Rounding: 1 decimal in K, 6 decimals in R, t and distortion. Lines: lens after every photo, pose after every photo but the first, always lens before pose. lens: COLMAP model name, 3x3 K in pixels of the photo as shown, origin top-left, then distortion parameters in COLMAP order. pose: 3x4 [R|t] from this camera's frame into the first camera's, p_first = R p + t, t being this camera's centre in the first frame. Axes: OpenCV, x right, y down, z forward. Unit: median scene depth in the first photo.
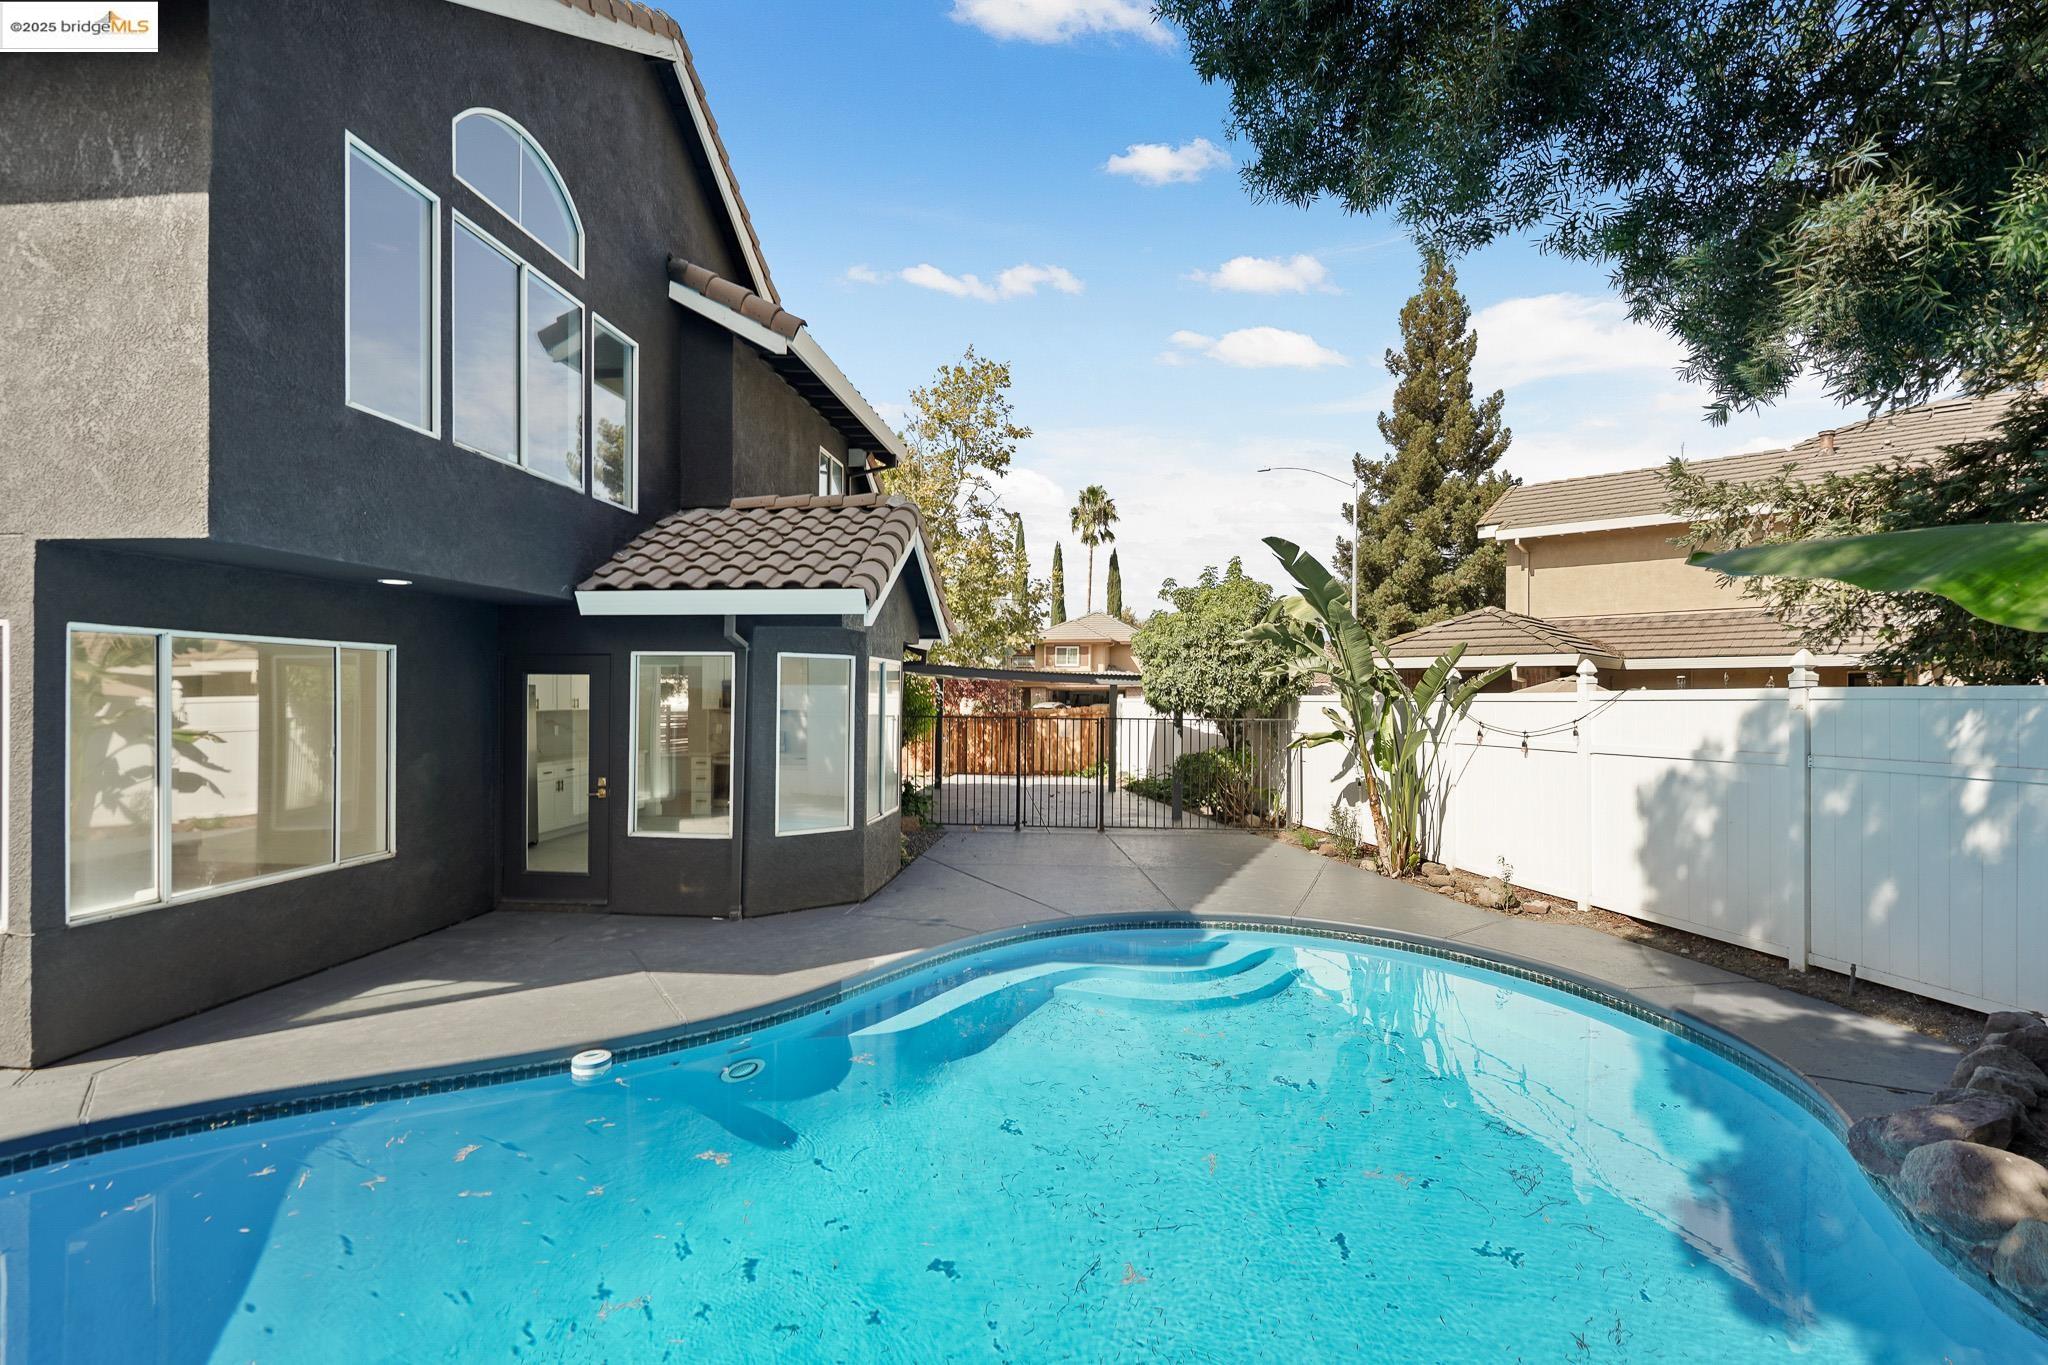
lens RADIAL K [[944.1, 0, 1008.6], [0, 944.1, 692.7], [0, 0, 1]] dist [-0.004926, 0.000034]
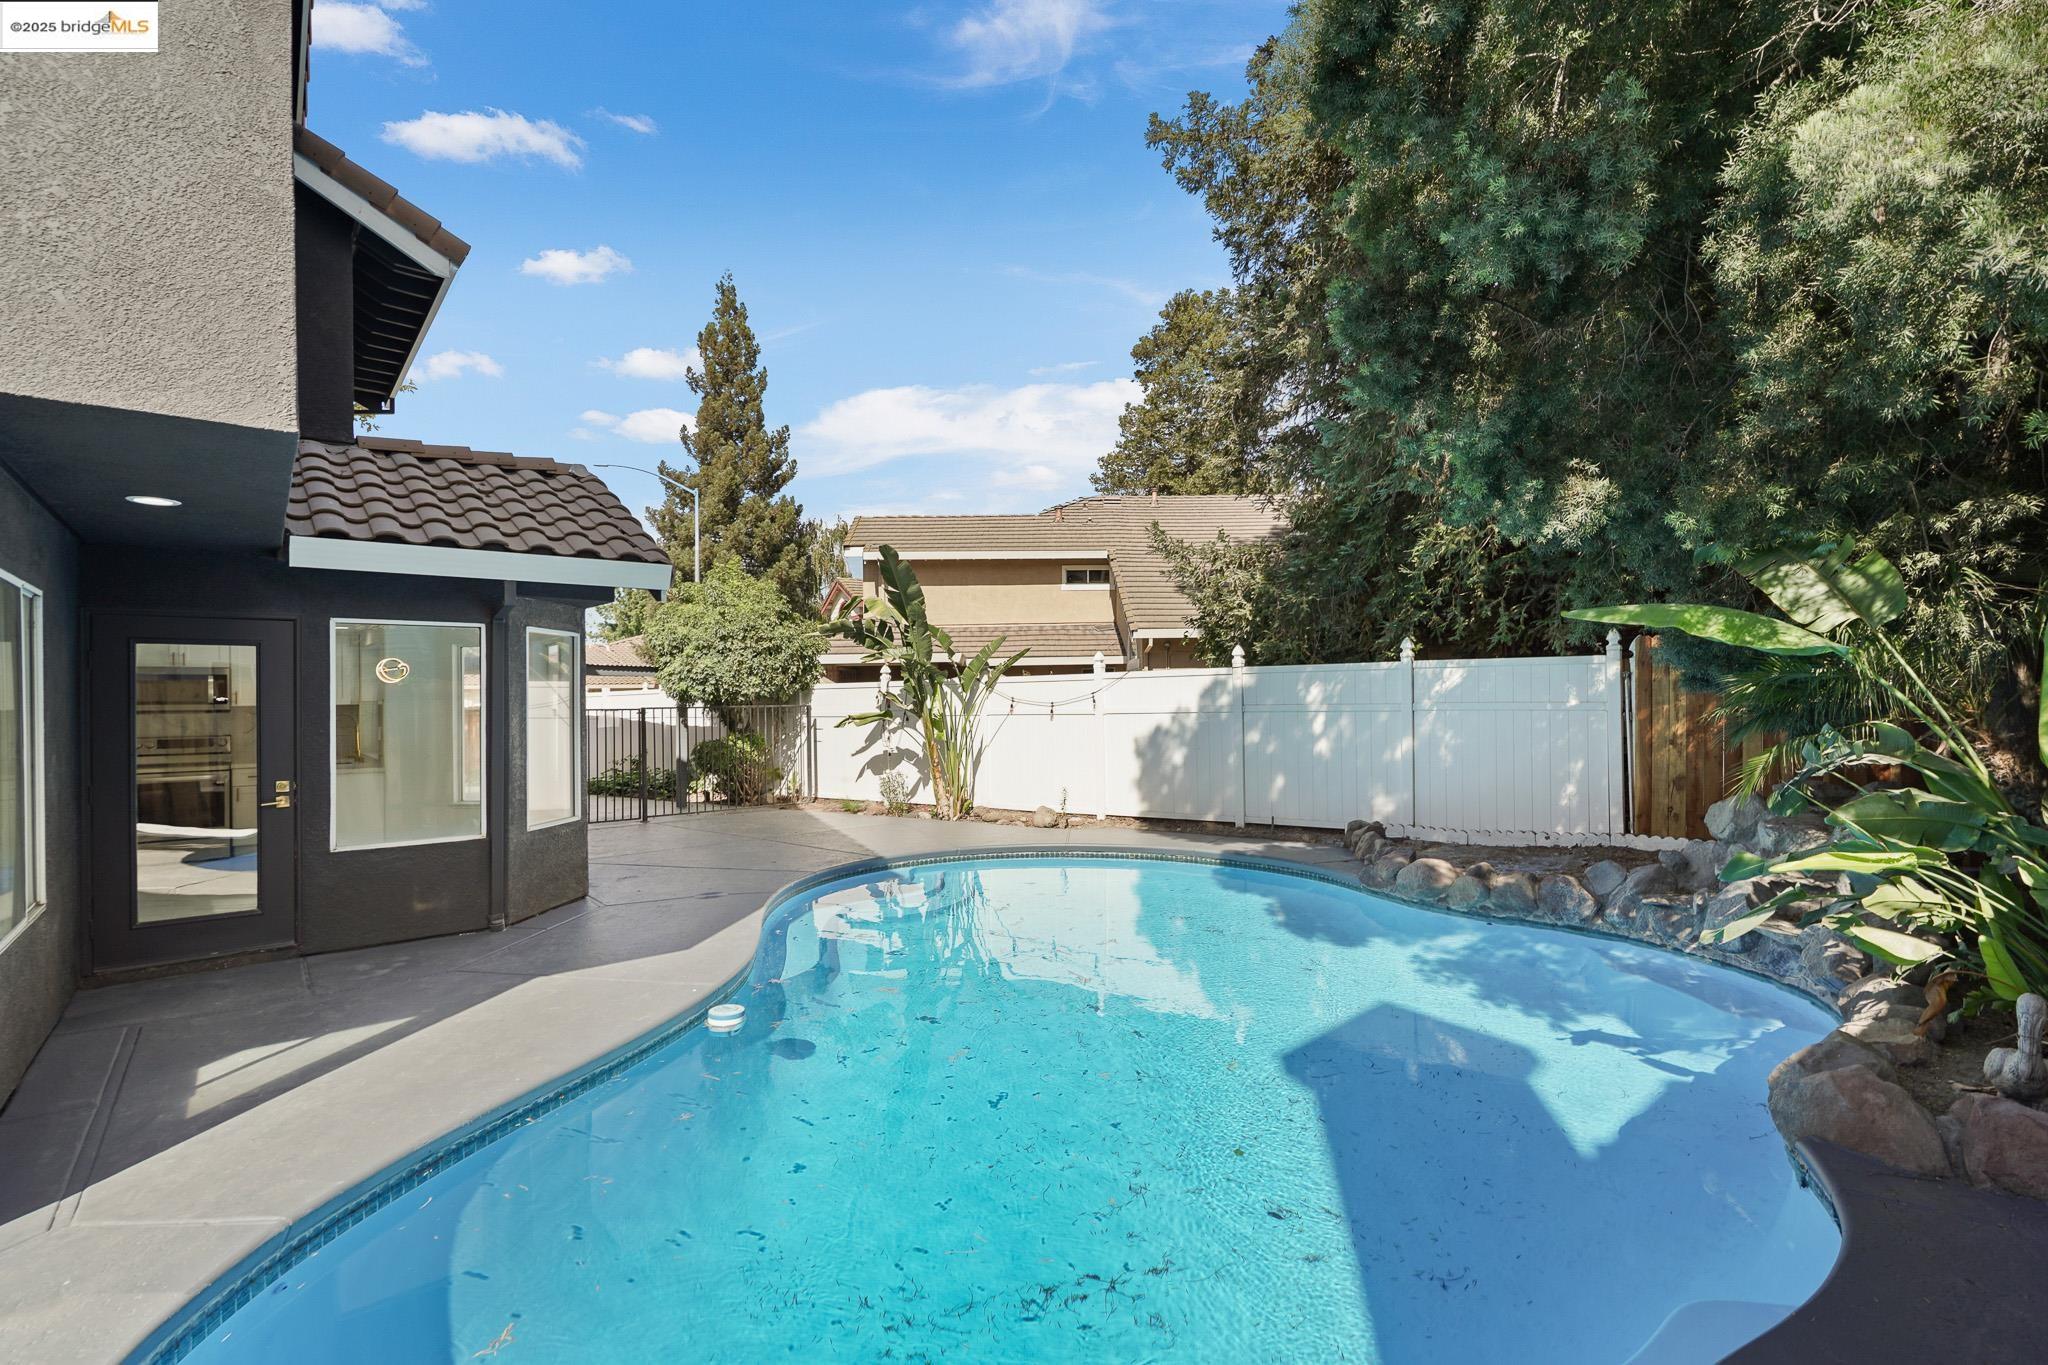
lens RADIAL K [[907.1, 0, 1024.0], [0, 907.1, 682.5], [0, 0, 1]] dist [-0.001684, -0.000076]
pose [[0.743314, -0.004000, 0.668930, -0.475732], [0.011493, 0.999911, -0.006792, 0.022480], [-0.668843, 0.012737, 0.743294, 0.047769]]
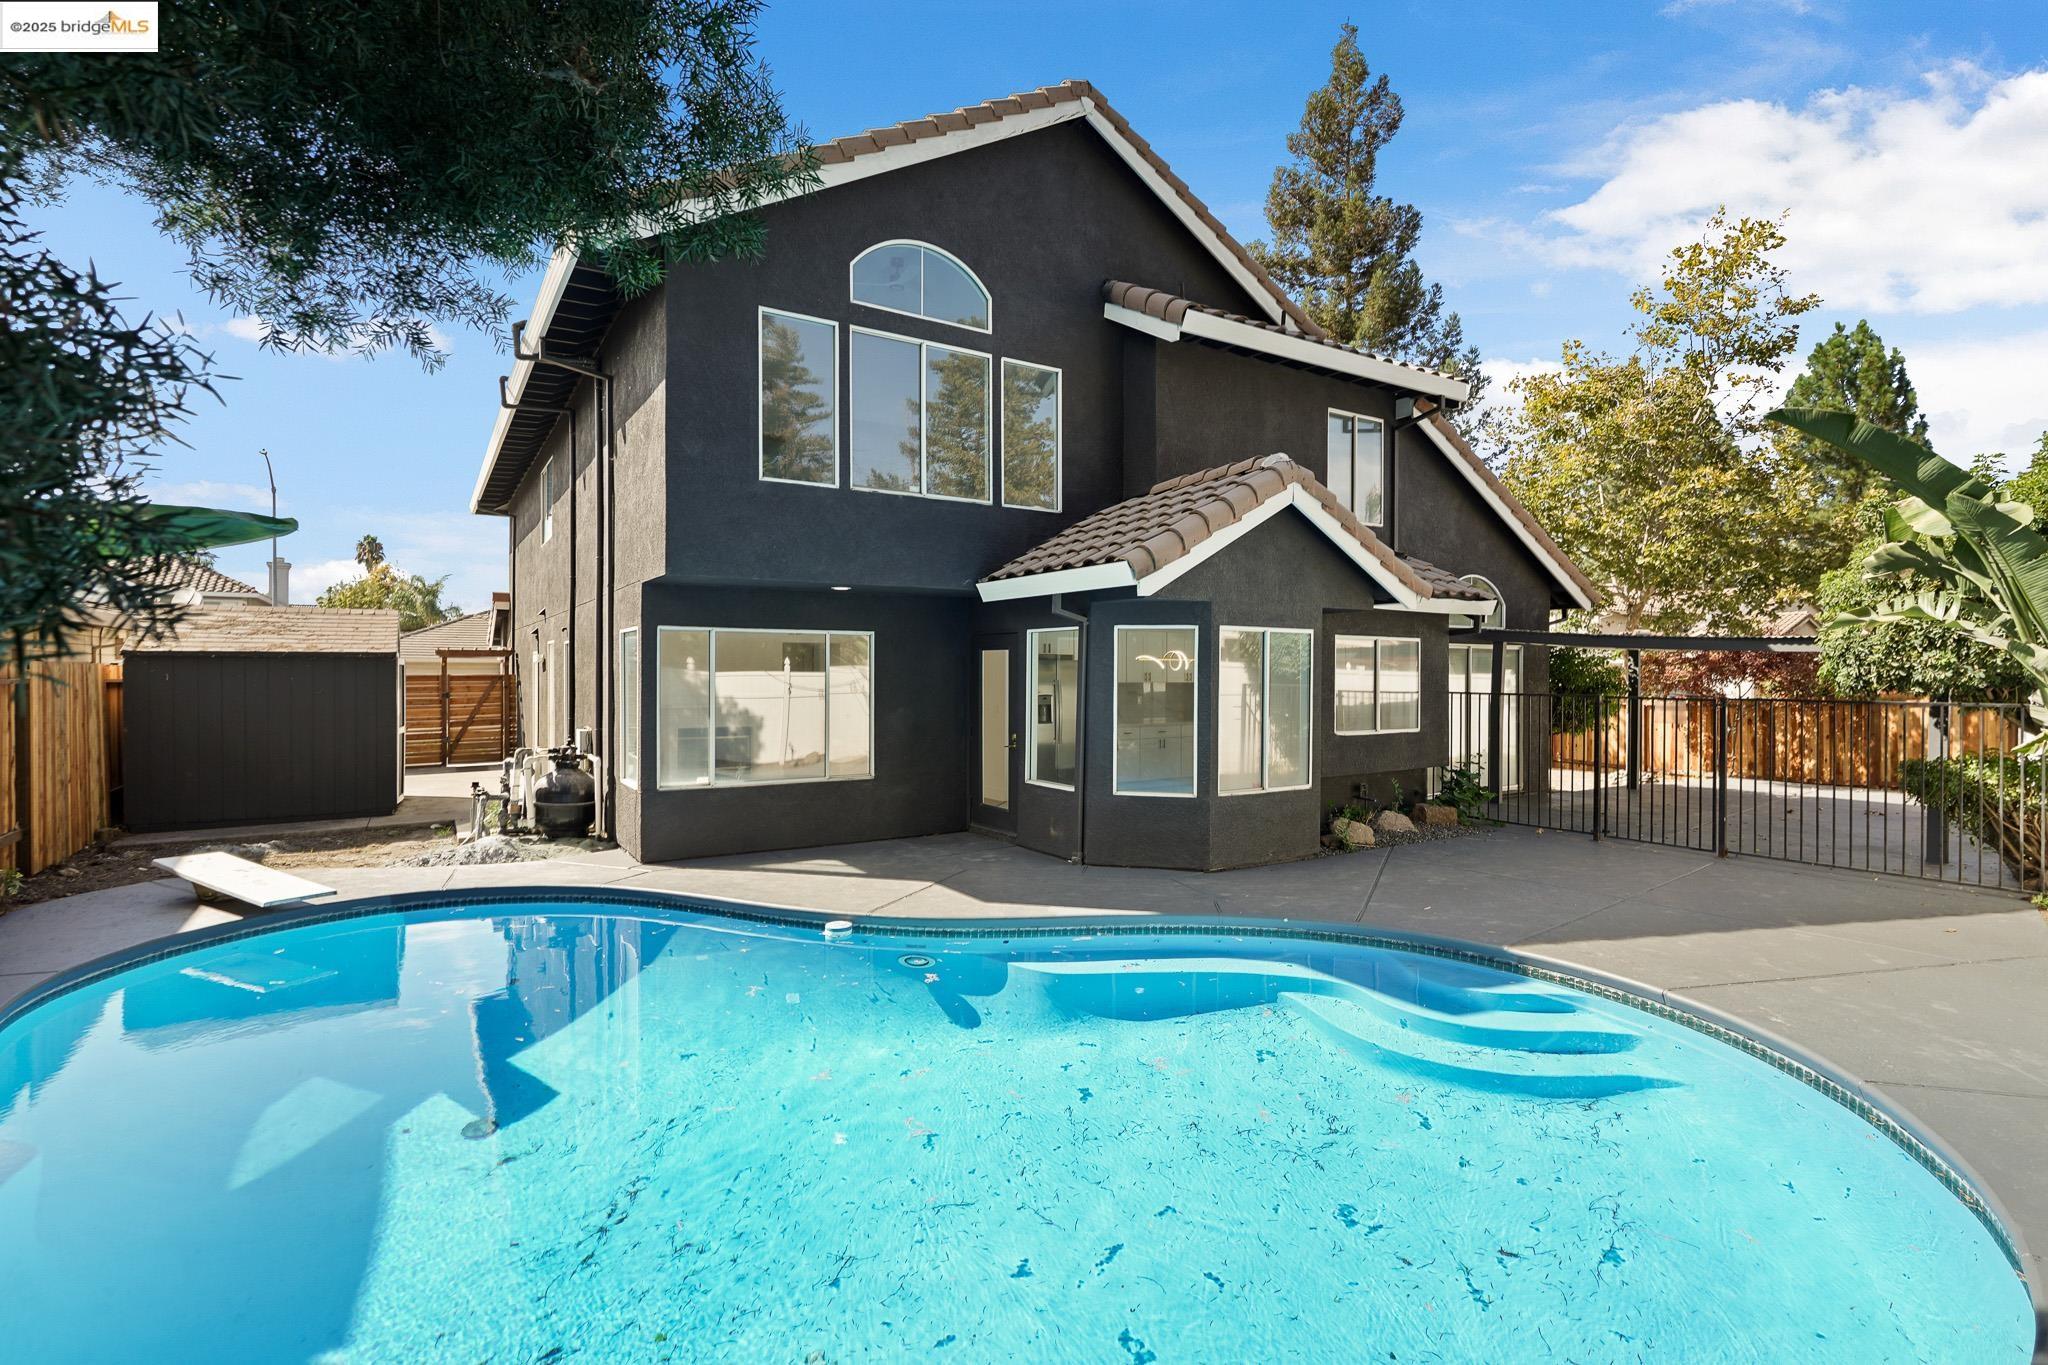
lens RADIAL K [[952.0, 0, 1019.4], [0, 952.0, 672.2], [0, 0, 1]] dist [-0.009631, 0.000309]
pose [[0.619843, -0.004663, -0.784712, 0.545436], [0.001770, 0.999988, -0.004545, 0.015932], [0.784724, 0.001428, 0.619844, 0.237752]]
